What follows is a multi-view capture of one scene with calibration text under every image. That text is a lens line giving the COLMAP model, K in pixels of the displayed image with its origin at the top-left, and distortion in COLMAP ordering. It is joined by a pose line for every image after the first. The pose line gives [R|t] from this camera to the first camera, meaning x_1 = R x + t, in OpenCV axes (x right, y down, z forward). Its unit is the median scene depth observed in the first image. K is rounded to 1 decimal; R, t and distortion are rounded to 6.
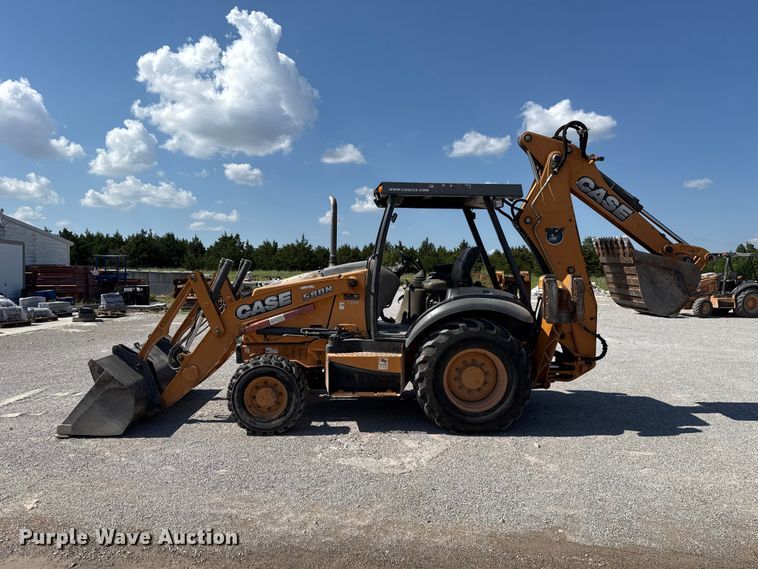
lens RADIAL K [[527.8, 0, 382.0], [0, 527.8, 296.1], [0, 0, 1]] dist [0.043974, -0.058792]
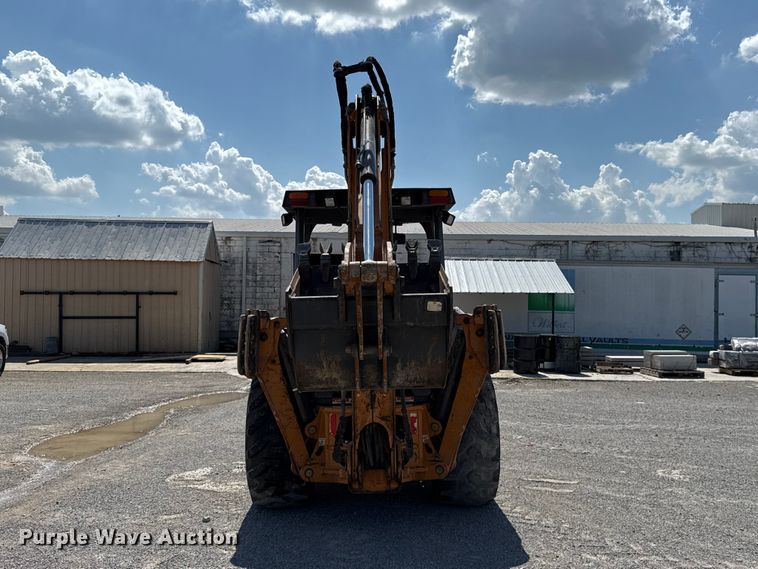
lens RADIAL K [[755.9, 0, 379.9], [0, 755.9, 296.3], [0, 0, 1]] dist [0.059620, -0.006650]
pose [[-0.017954, -0.019216, -0.999654, 1.210860], [-0.046218, 0.998762, -0.018368, -0.043306], [0.998770, 0.045872, -0.018820, 1.052004]]
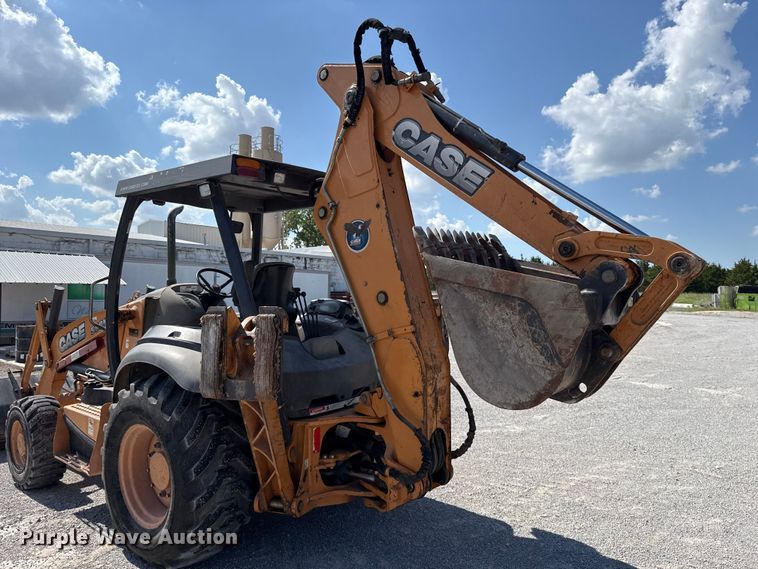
lens RADIAL K [[533.9, 0, 391.2], [0, 533.9, 283.3], [0, 0, 1]] dist [0.054032, -0.100971]
pose [[0.769546, -0.019622, -0.638290, 0.706878], [-0.022985, 0.998029, -0.058392, -0.033331], [0.638177, 0.059606, 0.767578, 0.599100]]
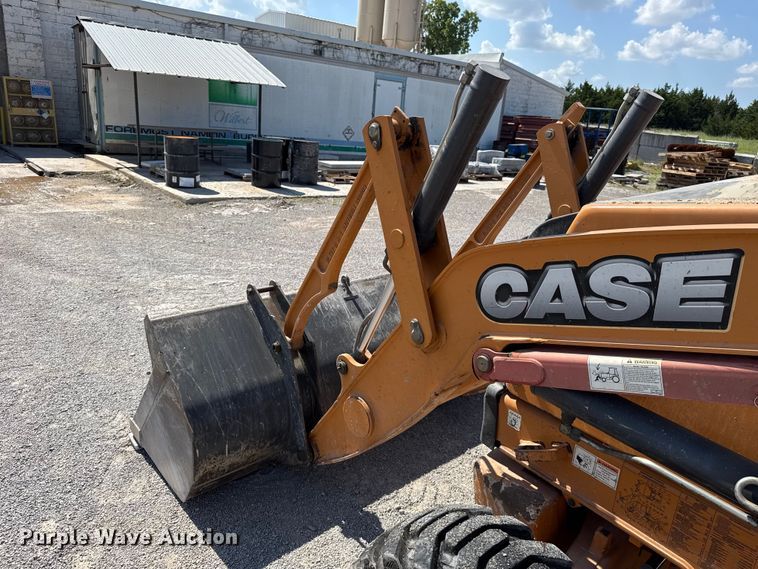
lens RADIAL K [[534.2, 0, 382.0], [0, 534.2, 292.6], [0, 0, 1]] dist [0.039344, -0.061626]
pose [[0.631129, 0.285947, -0.721048, -0.107643], [-0.103378, 0.952287, 0.287163, -0.033756], [0.768758, -0.106696, 0.630577, 0.737395]]
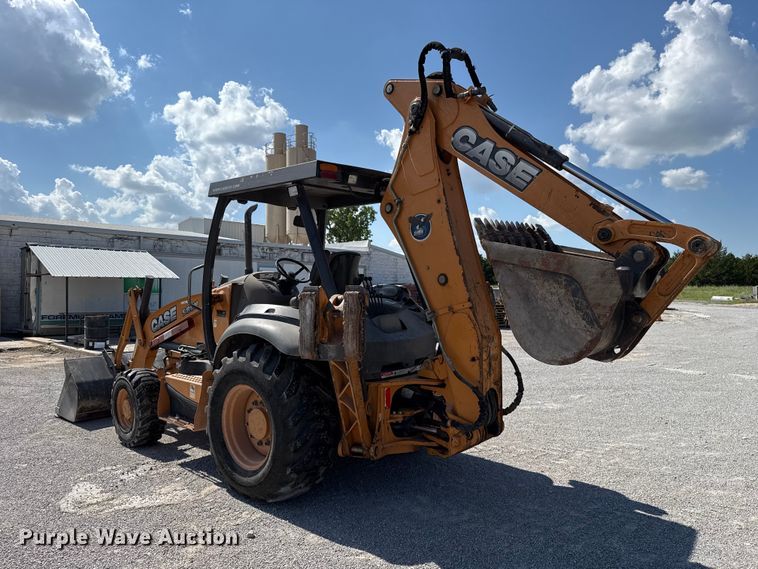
lens RADIAL K [[534.2, 0, 382.0], [0, 534.2, 292.6], [0, 0, 1]] dist [0.039344, -0.061626]
pose [[0.722326, -0.005864, -0.691528, 0.744013], [-0.021420, 0.999295, -0.030848, -0.012841], [0.691221, 0.037095, 0.721691, 0.497897]]
